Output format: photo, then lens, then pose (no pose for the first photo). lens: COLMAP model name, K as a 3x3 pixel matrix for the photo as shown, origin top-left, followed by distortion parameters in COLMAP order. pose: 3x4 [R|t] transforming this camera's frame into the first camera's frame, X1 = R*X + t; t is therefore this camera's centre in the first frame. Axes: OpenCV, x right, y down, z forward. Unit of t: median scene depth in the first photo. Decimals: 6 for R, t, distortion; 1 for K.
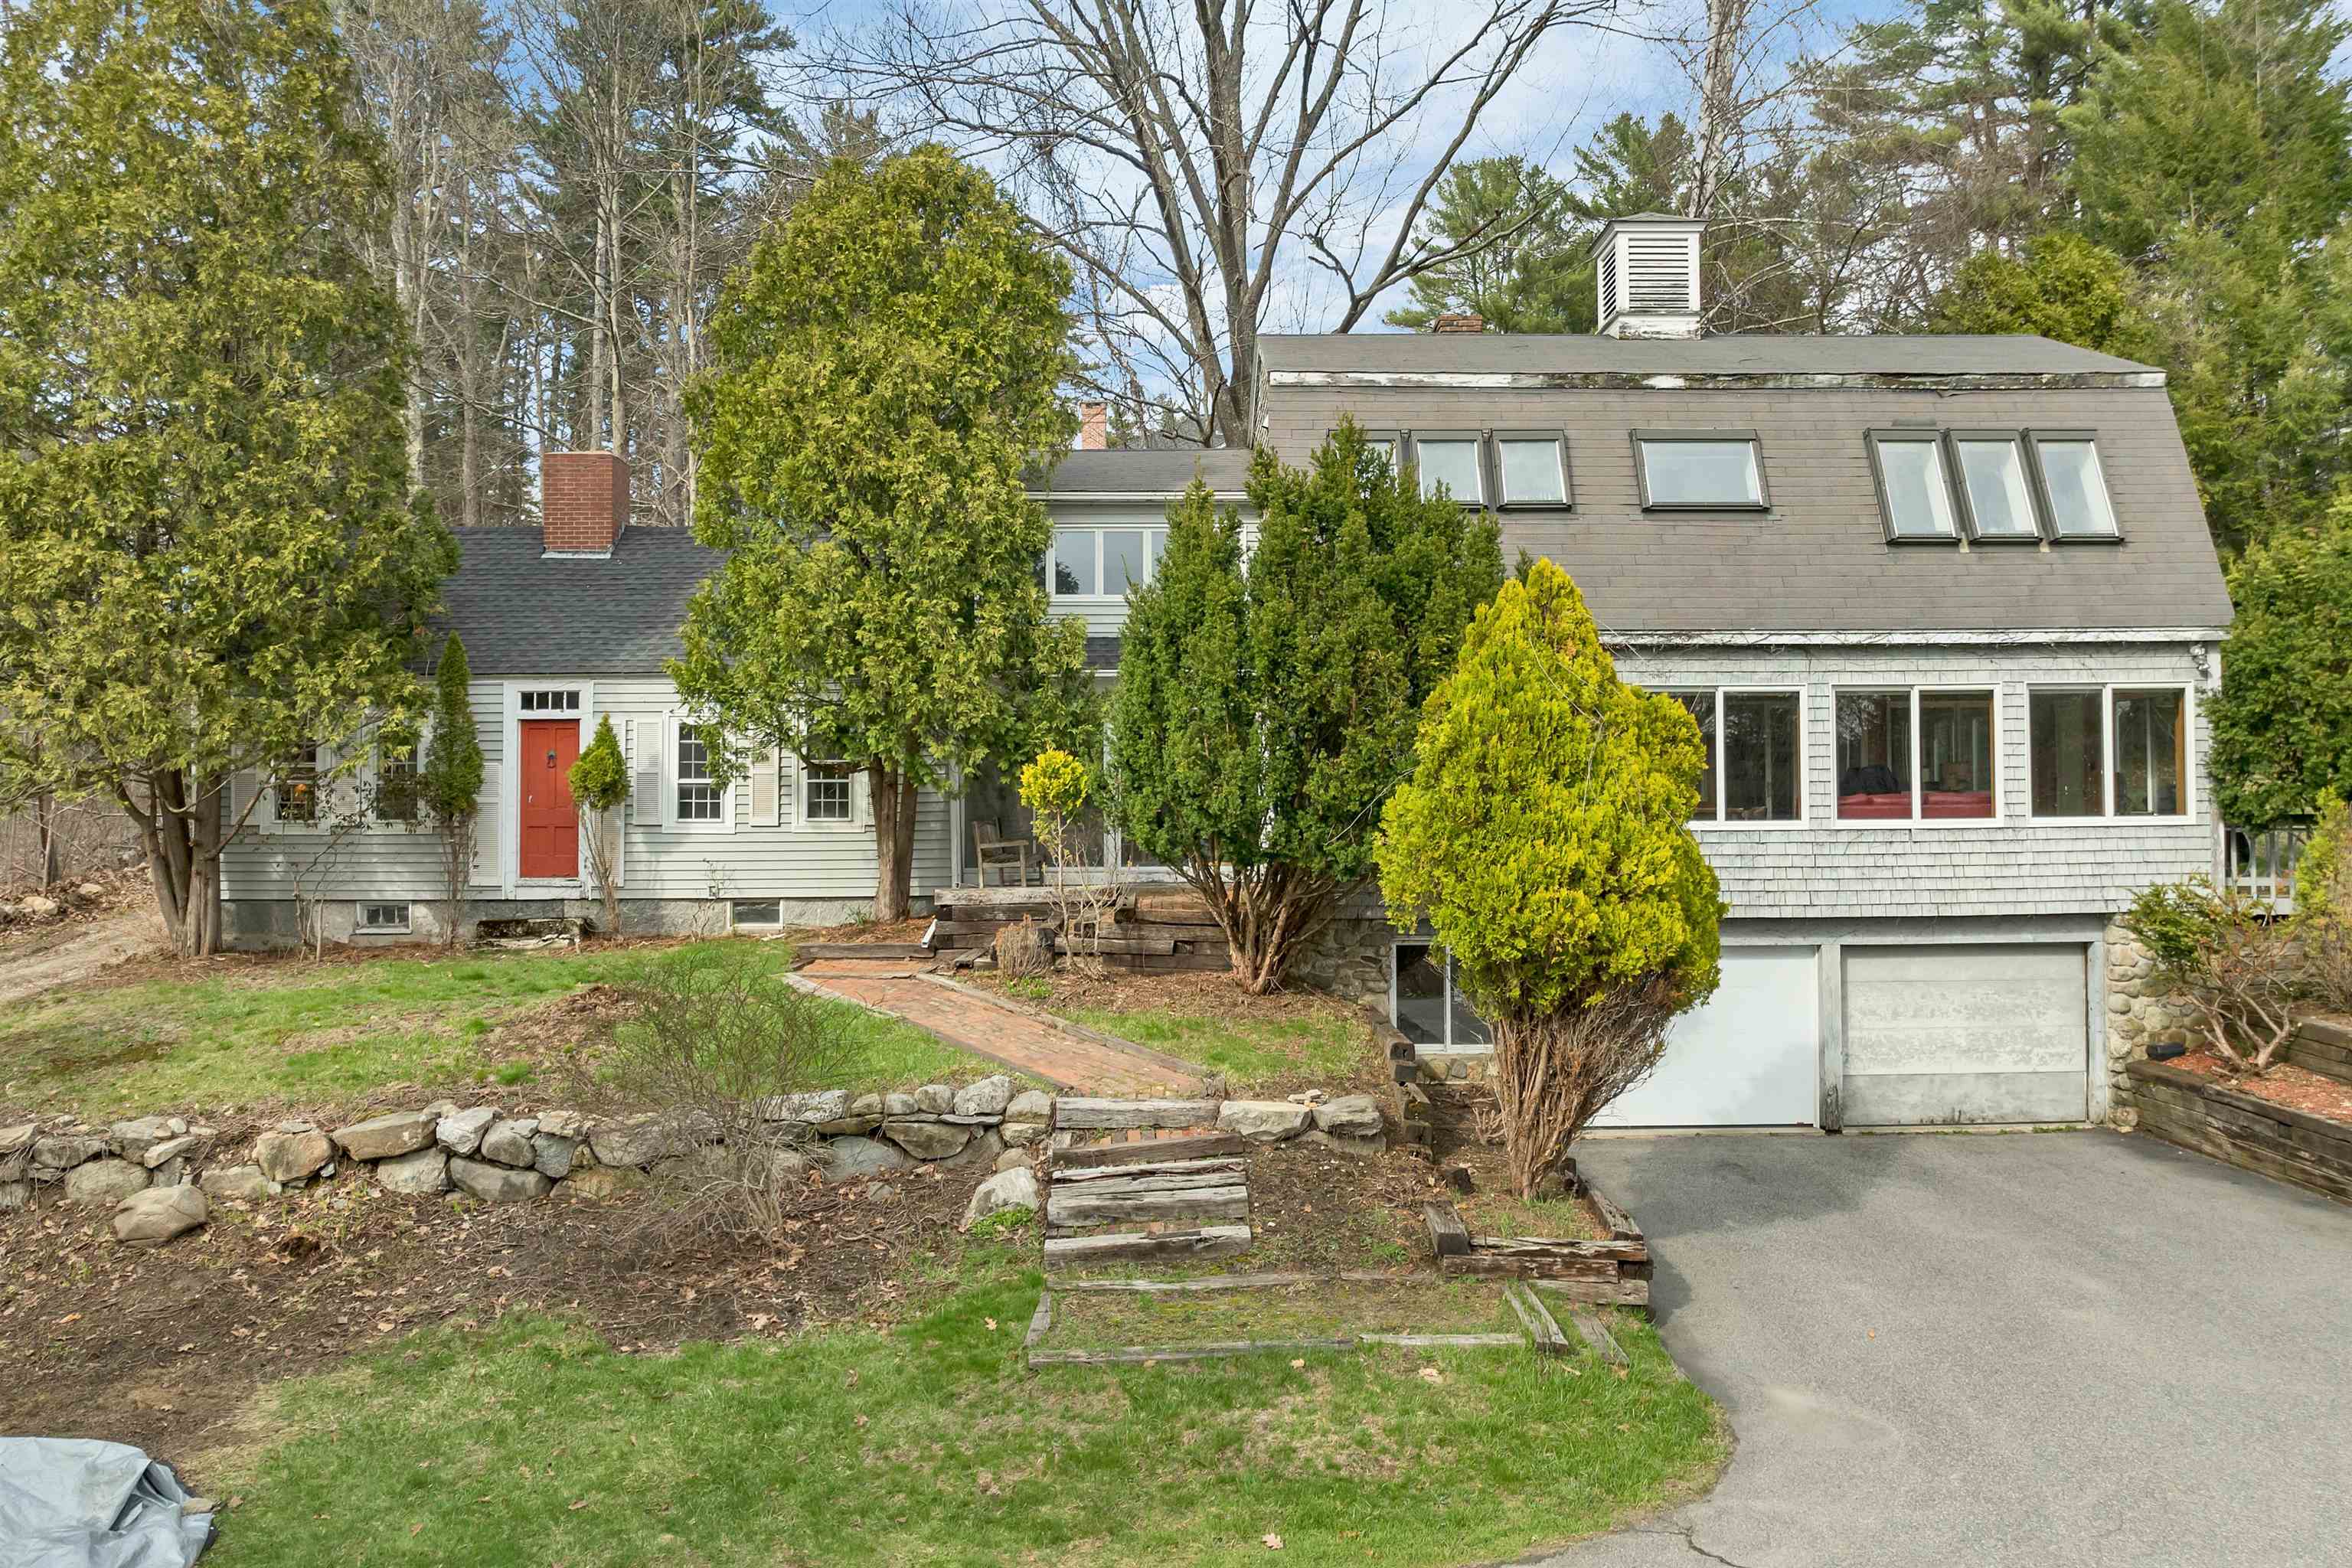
lens RADIAL K [[1670.7, 0, 1180.2], [0, 1670.7, 779.0], [0, 0, 1]] dist [-0.045706, -0.001814]
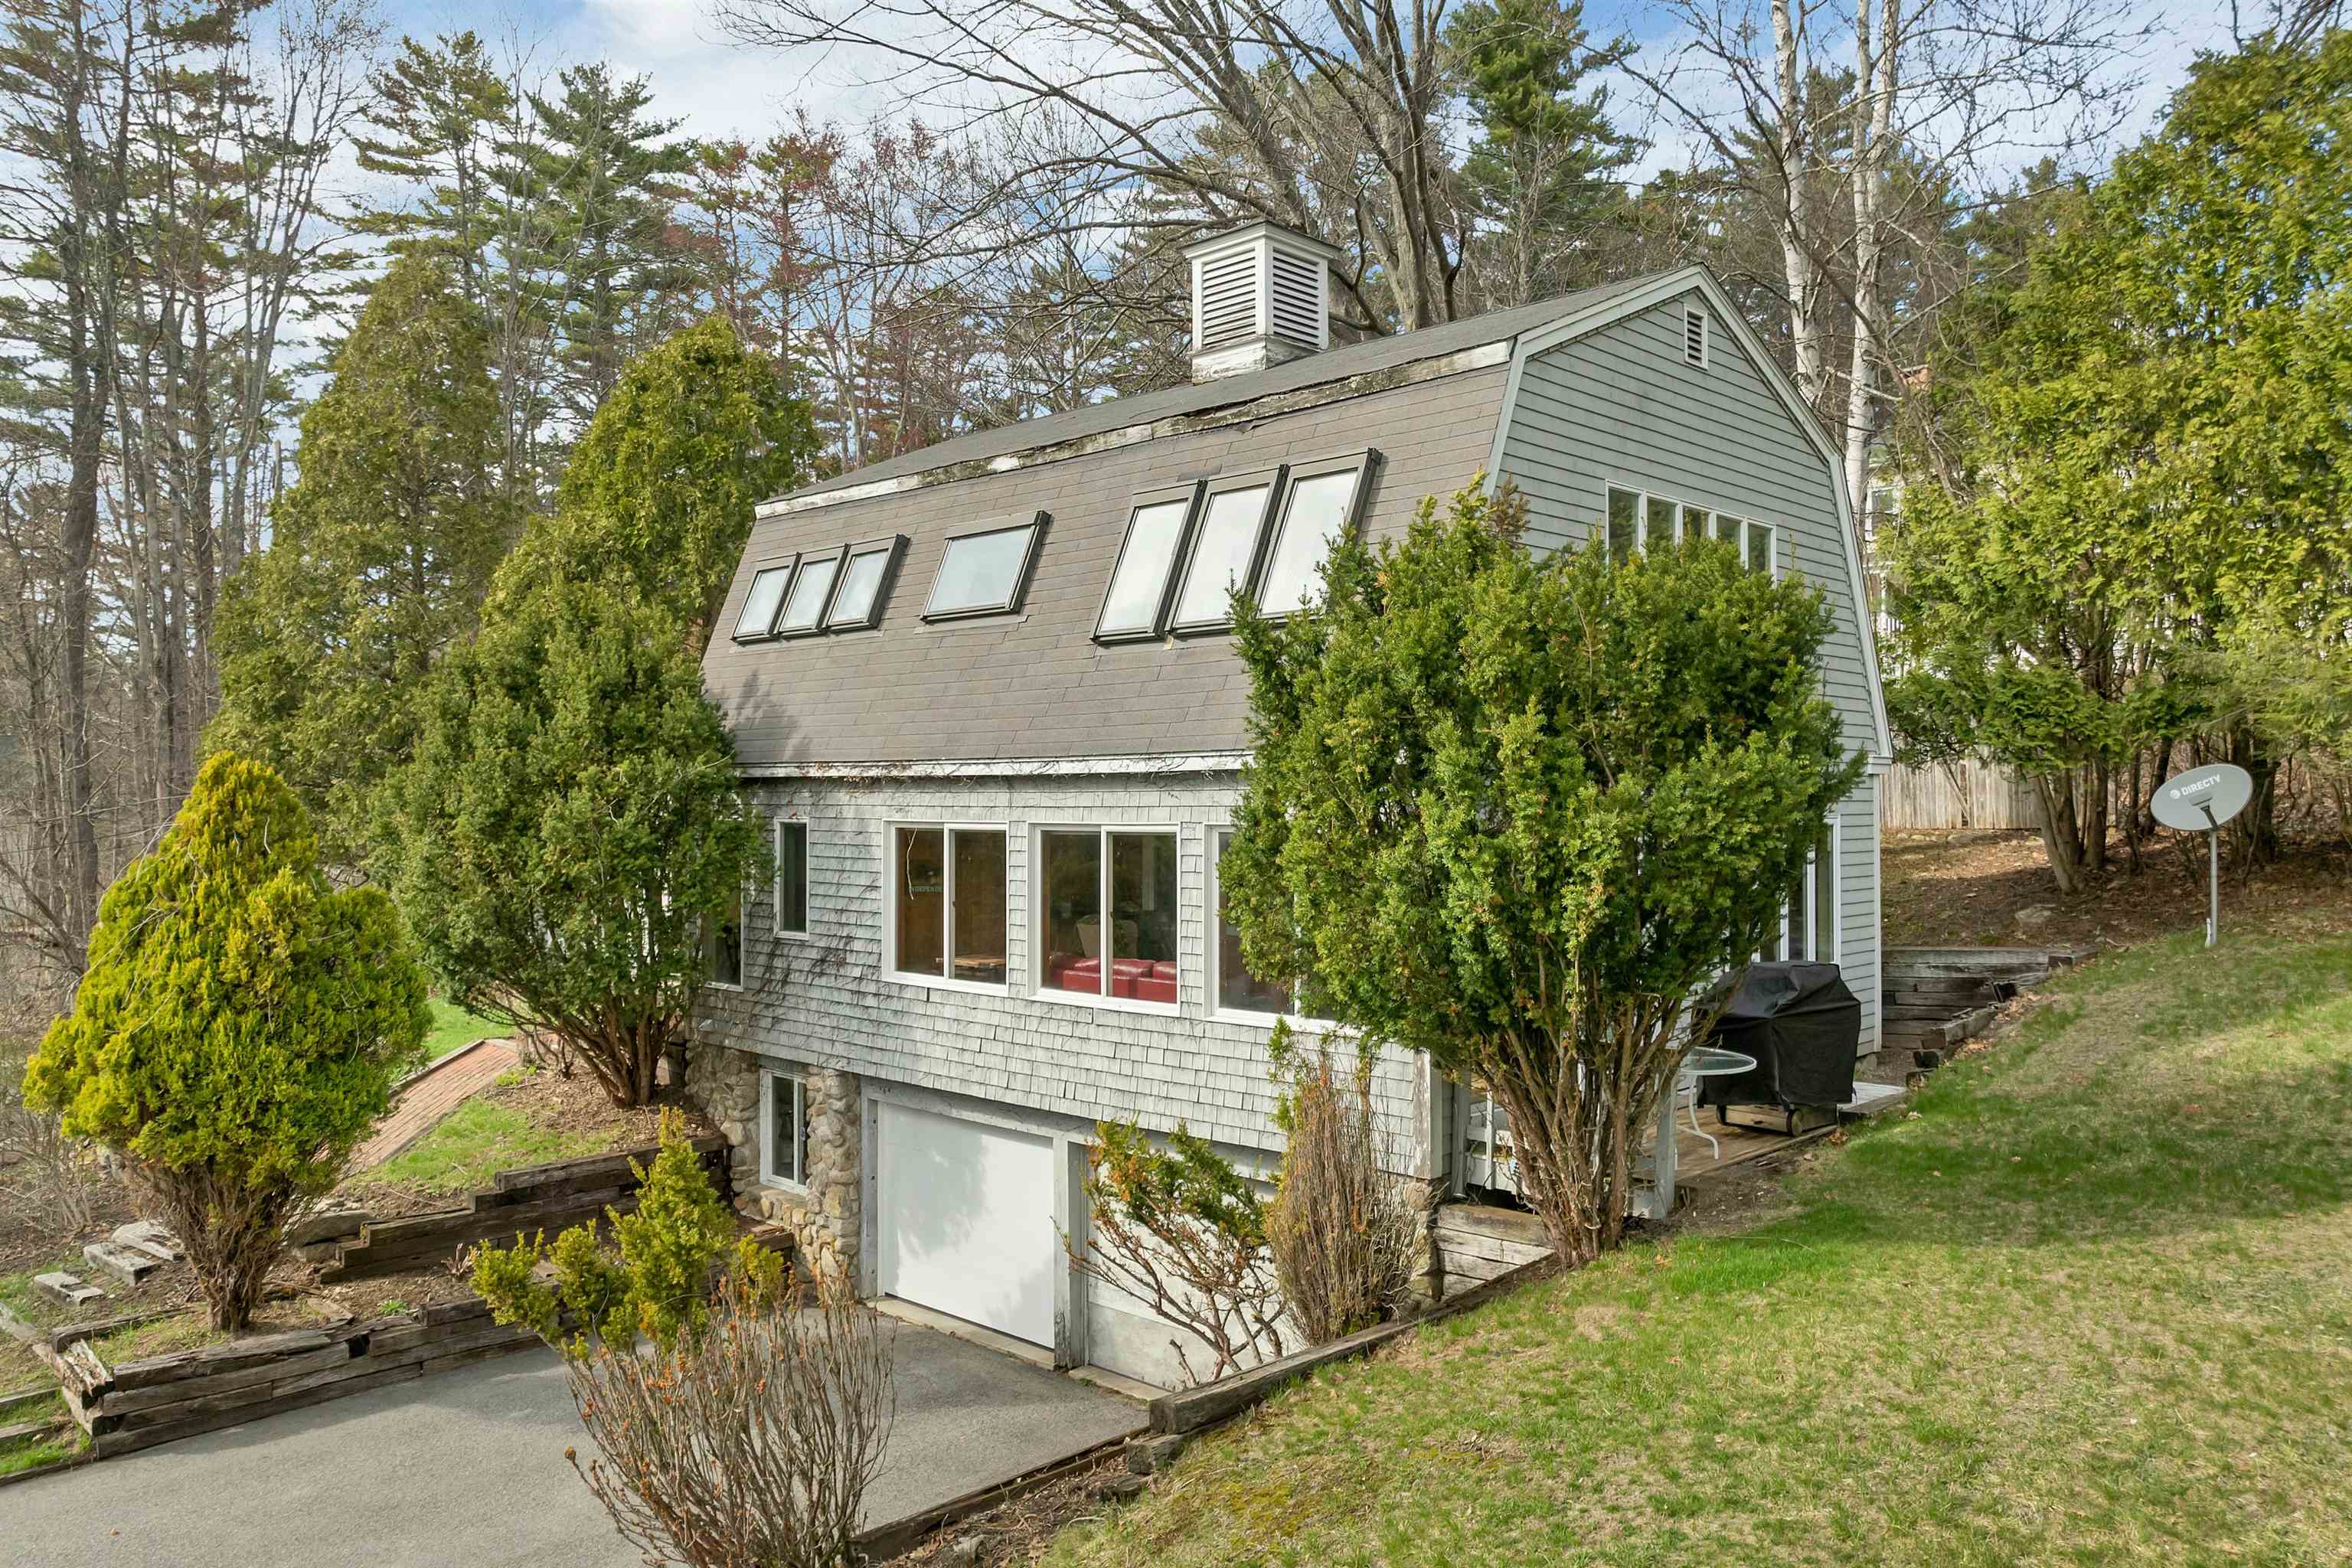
lens RADIAL K [[1670.7, 0, 1173.8], [0, 1670.7, 783.9], [0, 0, 1]] dist [-0.045706, -0.001814]
pose [[0.752492, -0.003826, -0.658590, 0.968619], [0.008861, 0.999951, 0.004314, -0.077497], [0.658542, -0.009082, 0.752489, 0.416393]]
